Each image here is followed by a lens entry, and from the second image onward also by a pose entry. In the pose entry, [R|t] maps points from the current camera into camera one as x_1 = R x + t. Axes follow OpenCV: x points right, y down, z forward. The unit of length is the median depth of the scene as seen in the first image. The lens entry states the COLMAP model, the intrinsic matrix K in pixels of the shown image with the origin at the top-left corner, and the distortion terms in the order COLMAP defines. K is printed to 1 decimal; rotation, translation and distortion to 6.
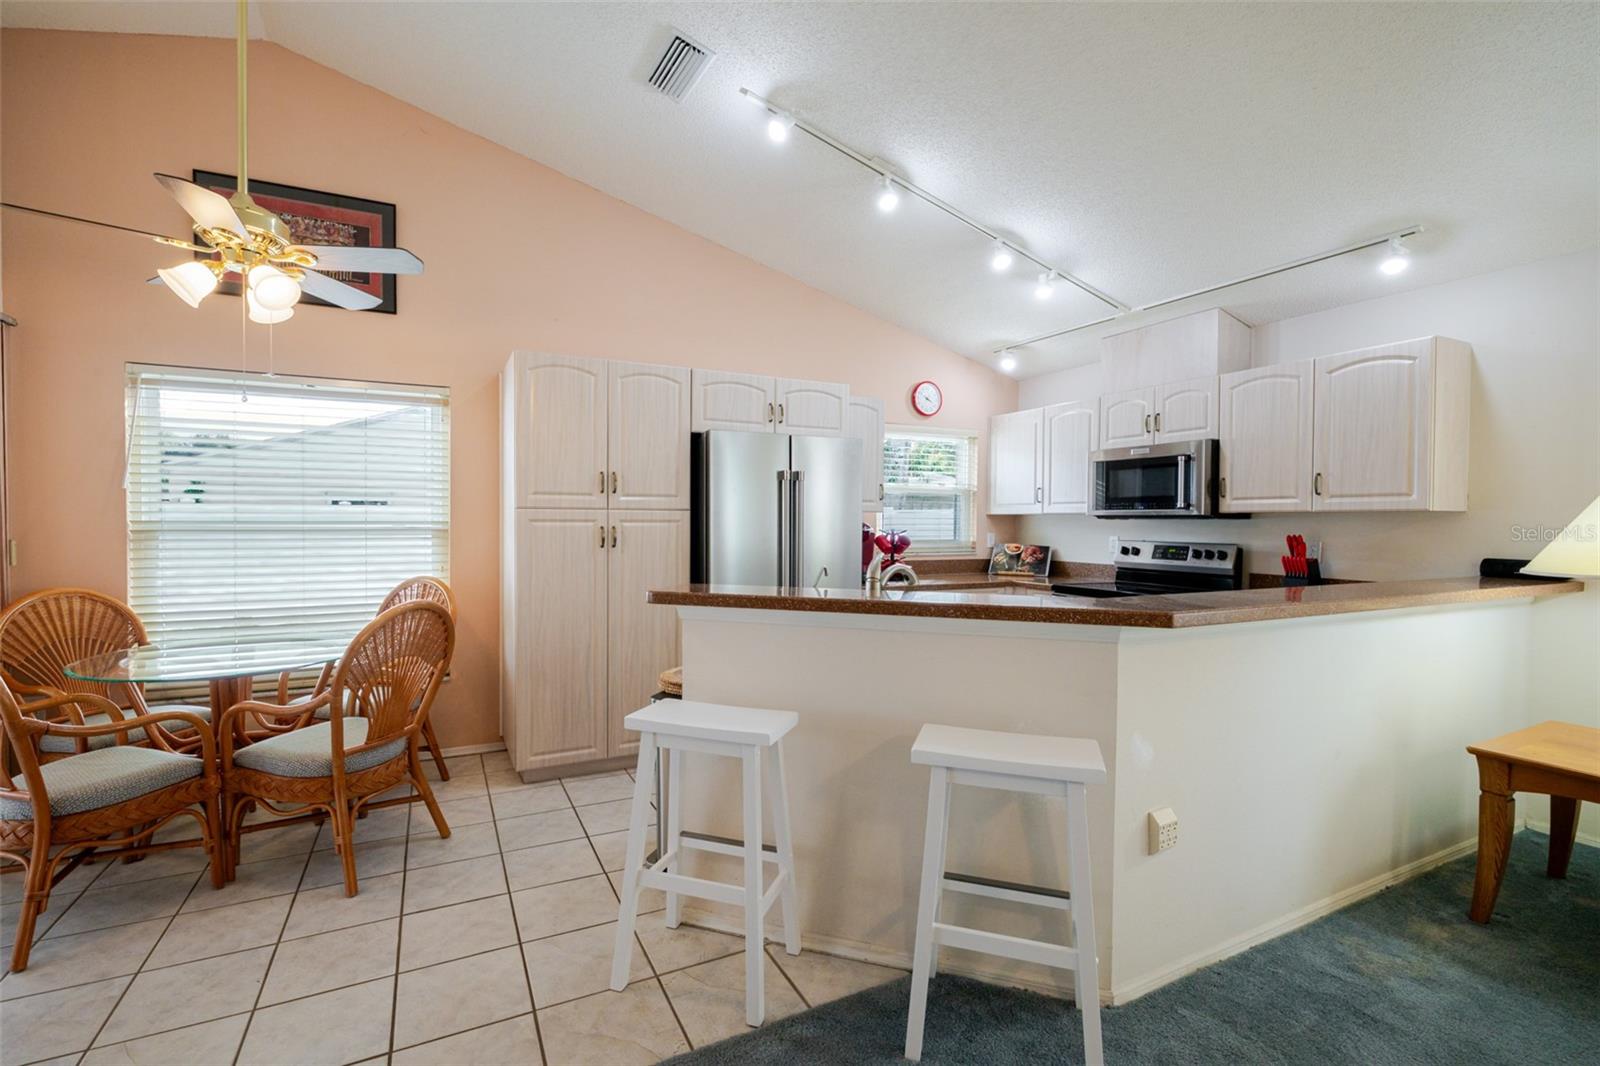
lens RADIAL K [[696.0, 0, 800.0], [0, 696.0, 533.0], [0, 0, 1]] dist [0.009247, -0.000476]
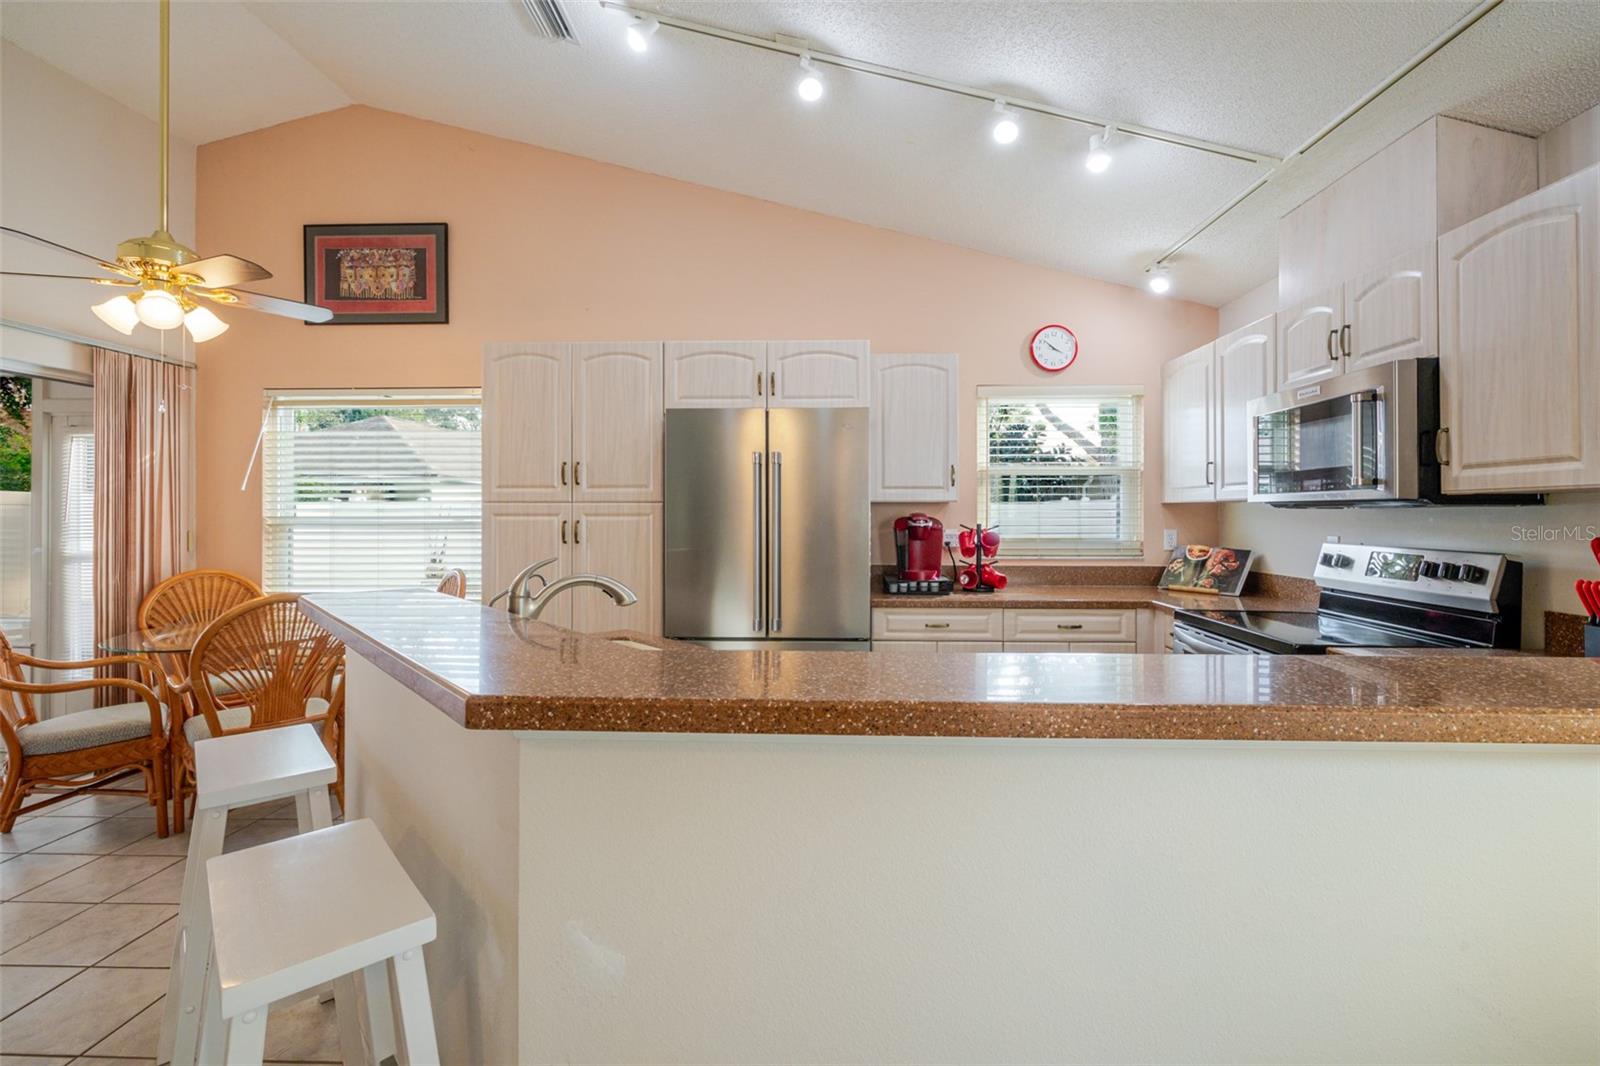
lens RADIAL K [[710.3, 0, 831.1], [0, 710.3, 508.3], [0, 0, 1]] dist [0.000036, 0.000159]
pose [[0.884948, -0.009064, -0.465601, 0.465239], [-0.003344, 0.999661, -0.025816, -0.002688], [0.465678, 0.024402, 0.884618, 0.320376]]
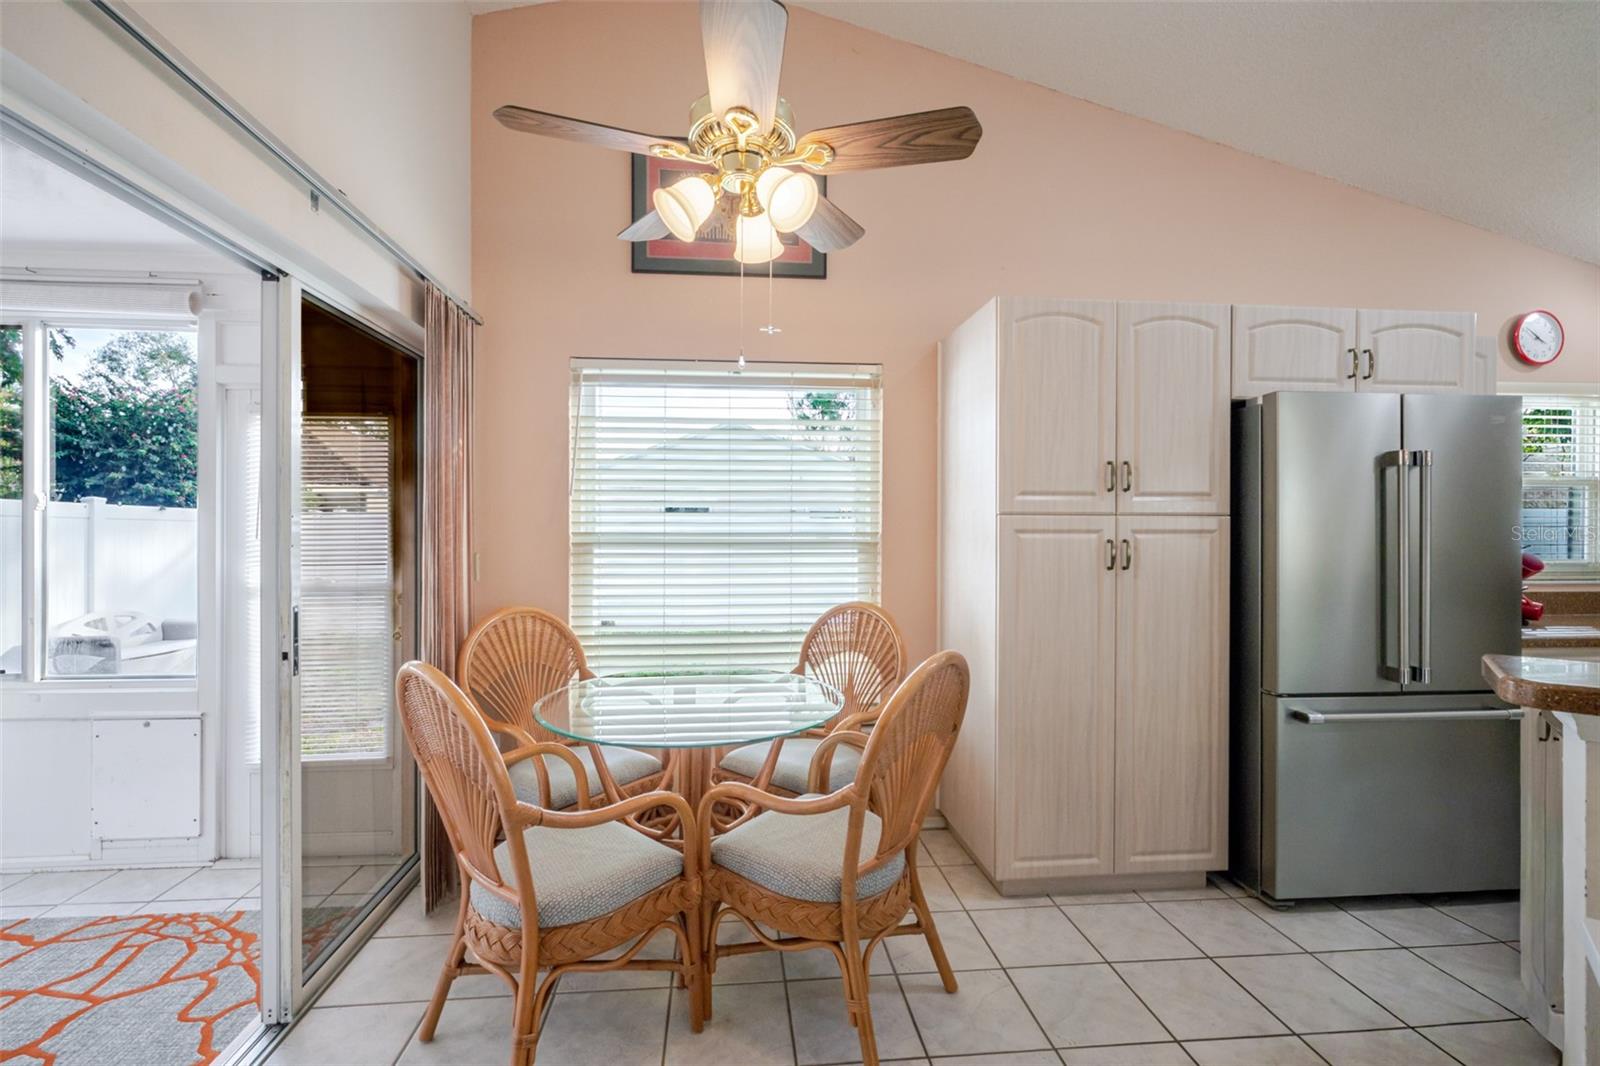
lens RADIAL K [[708.6, 0, 809.0], [0, 708.6, 530.2], [0, 0, 1]] dist [0.000745, 0.000188]
pose [[0.934637, -0.002157, -0.355596, -0.308369], [-0.003539, 0.999876, -0.015366, -0.006883], [0.355585, 0.015620, 0.934513, 0.228204]]
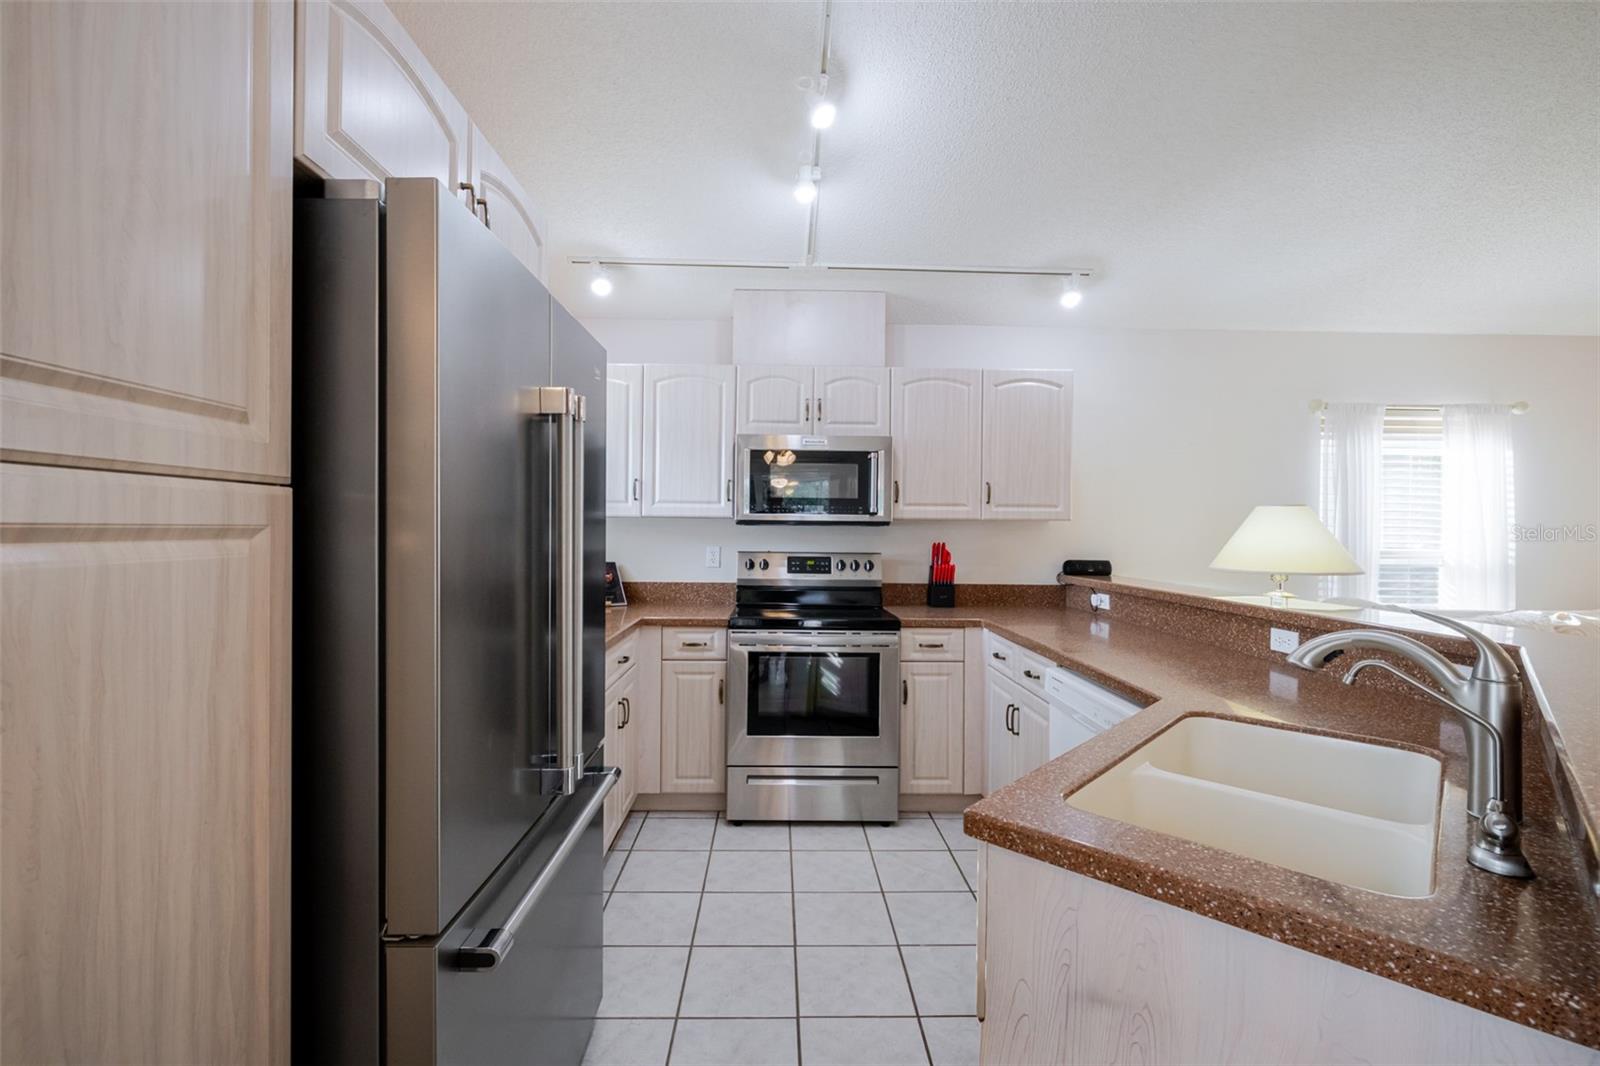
lens RADIAL K [[708.0, 0, 756.2], [0, 708.0, 535.0], [0, 0, 1]] dist [-0.000524, -0.000055]
pose [[0.454714, -0.009368, 0.890588, -0.315102], [0.007888, 0.999948, 0.006491, -0.016783], [-0.890603, 0.004073, 0.454764, 0.780903]]
